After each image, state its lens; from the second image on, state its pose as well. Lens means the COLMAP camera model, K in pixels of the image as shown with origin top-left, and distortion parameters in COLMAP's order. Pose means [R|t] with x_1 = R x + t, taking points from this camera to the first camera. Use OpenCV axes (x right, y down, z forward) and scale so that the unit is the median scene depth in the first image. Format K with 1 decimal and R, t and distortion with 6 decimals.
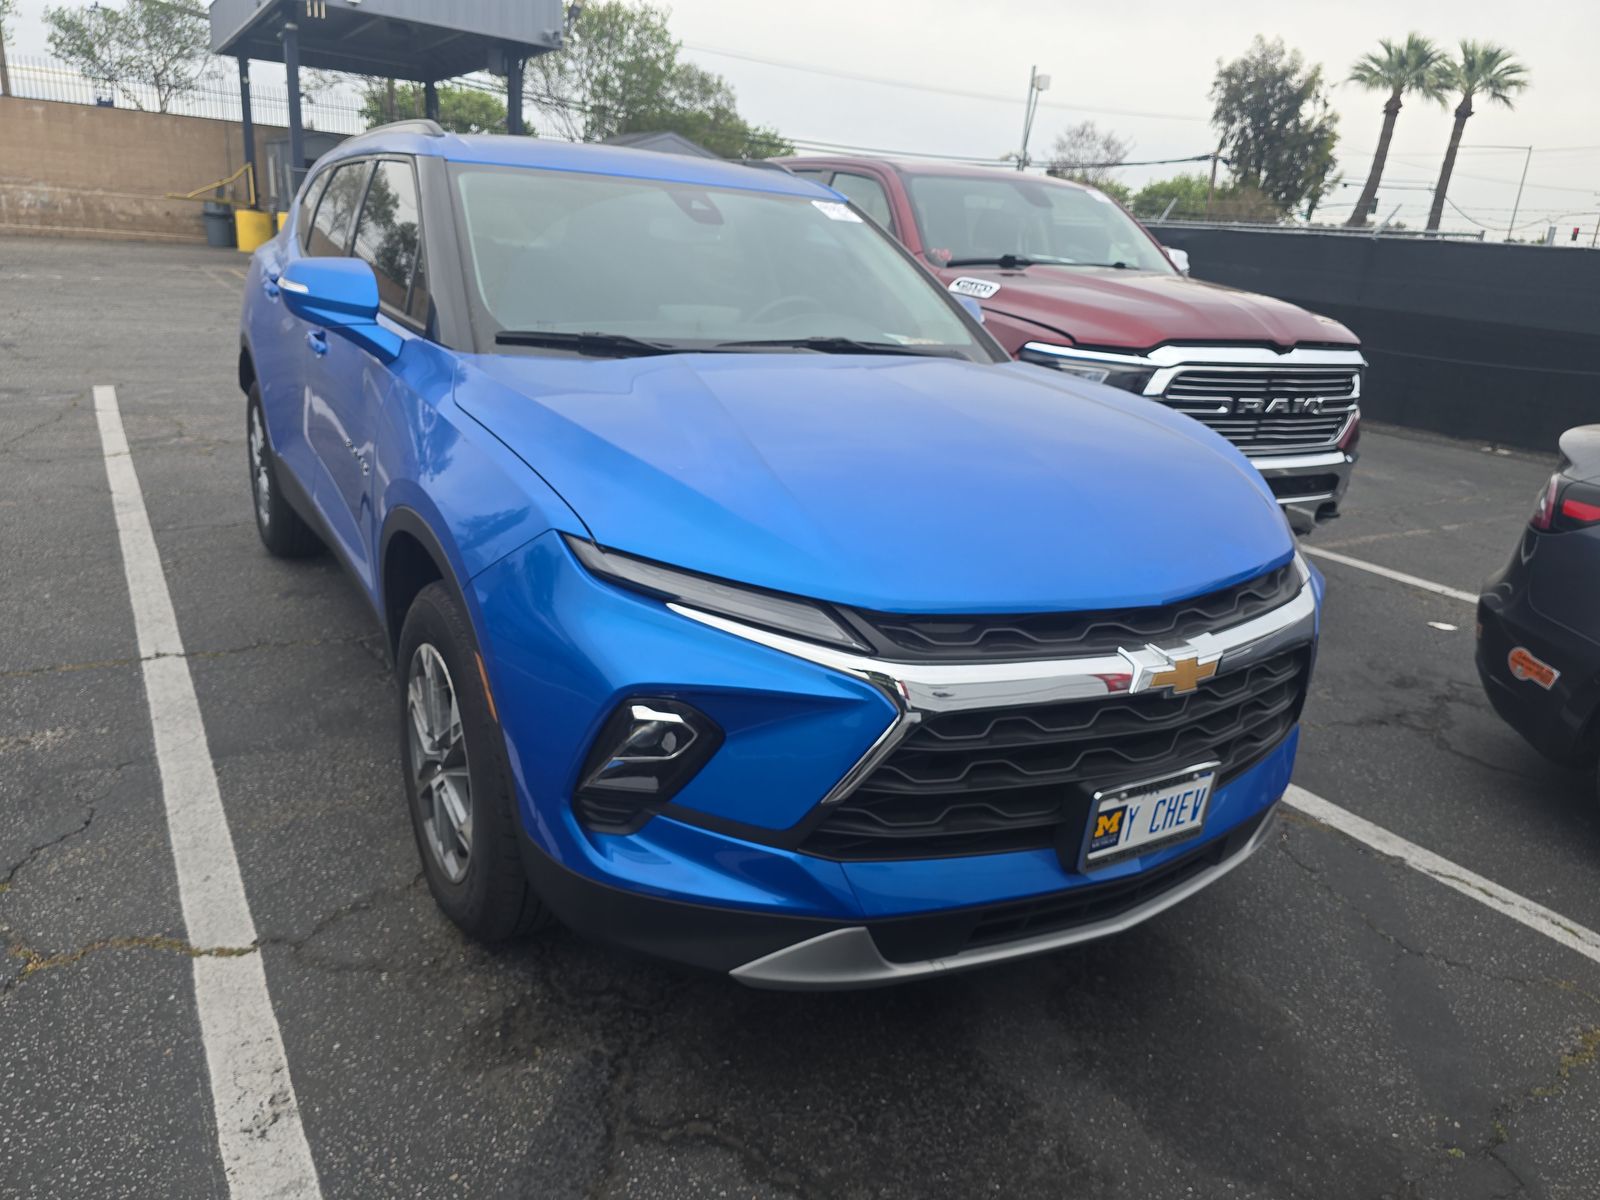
lens RADIAL K [[1106.6, 0, 800.0], [0, 1106.6, 600.0], [0, 0, 1]] dist [0.044090, -0.039591]
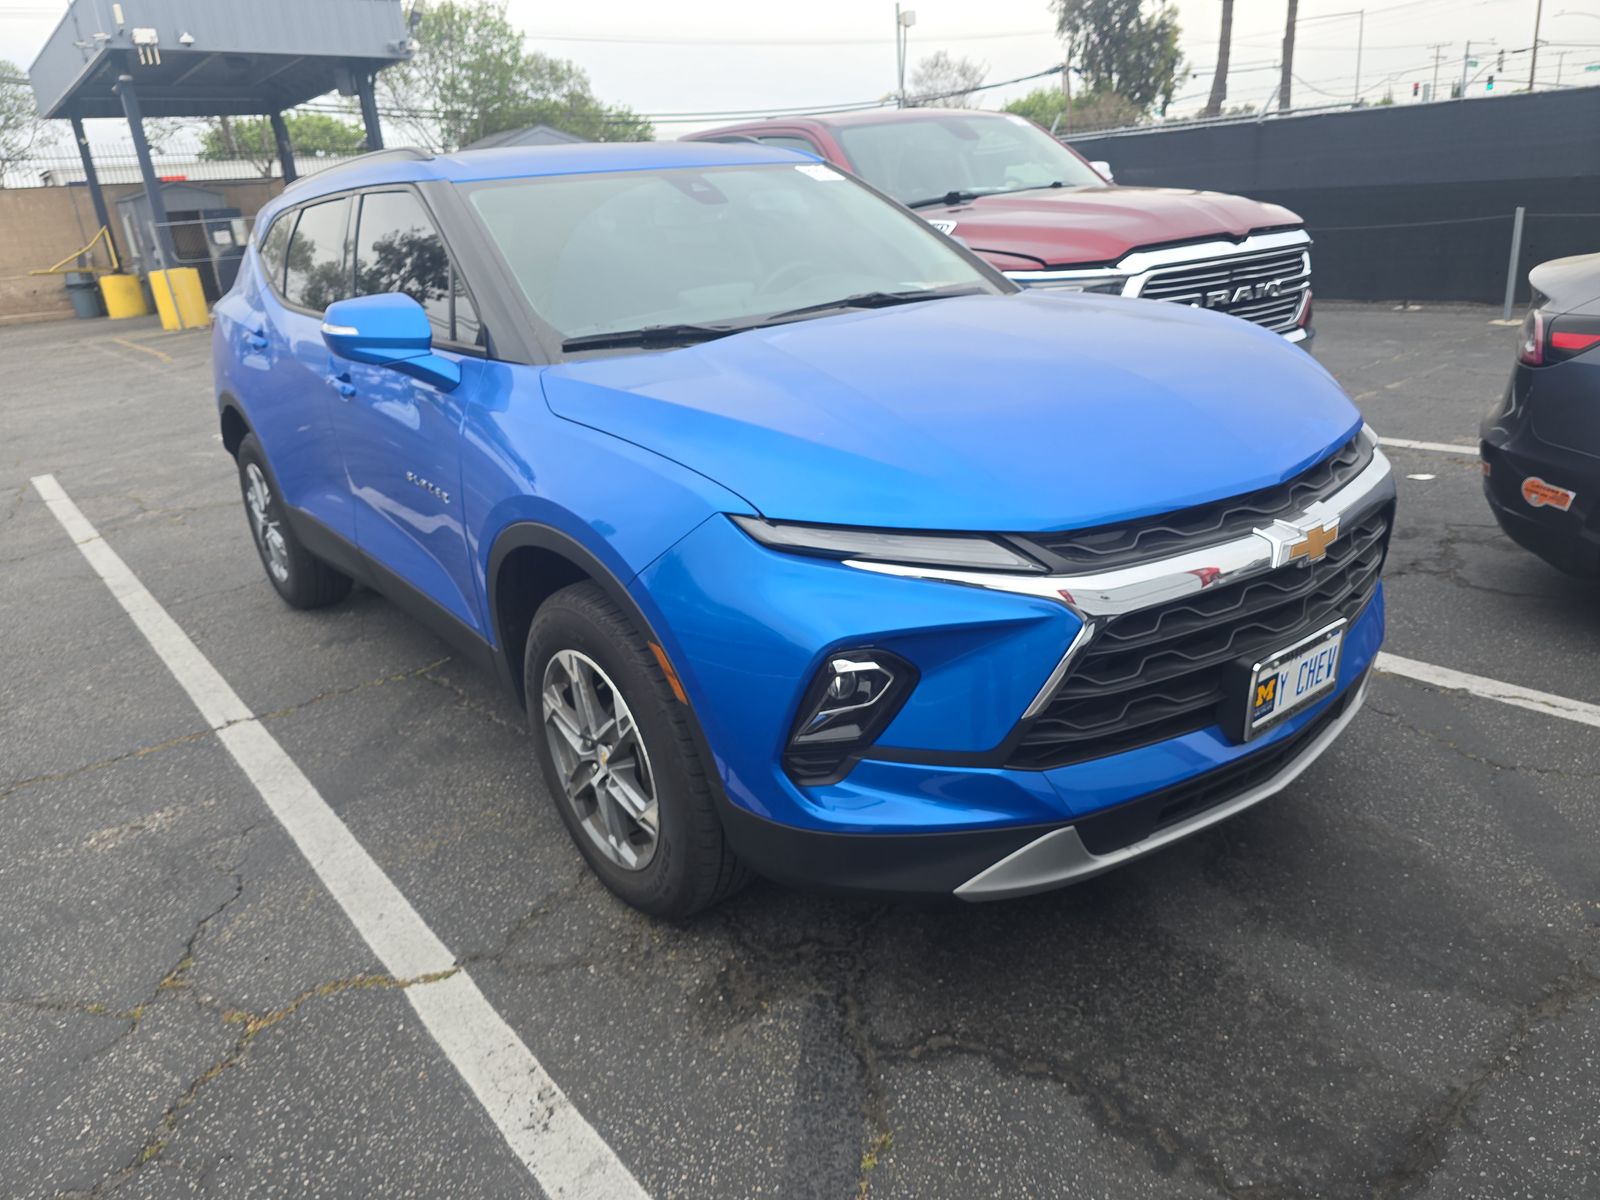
lens RADIAL K [[1106.6, 0, 800.0], [0, 1106.6, 600.0], [0, 0, 1]] dist [0.044090, -0.039591]
pose [[0.982368, -0.178766, 0.054741, -0.127549], [0.177175, 0.983636, 0.032704, -0.001195], [-0.059691, -0.022429, 0.997965, -0.029723]]
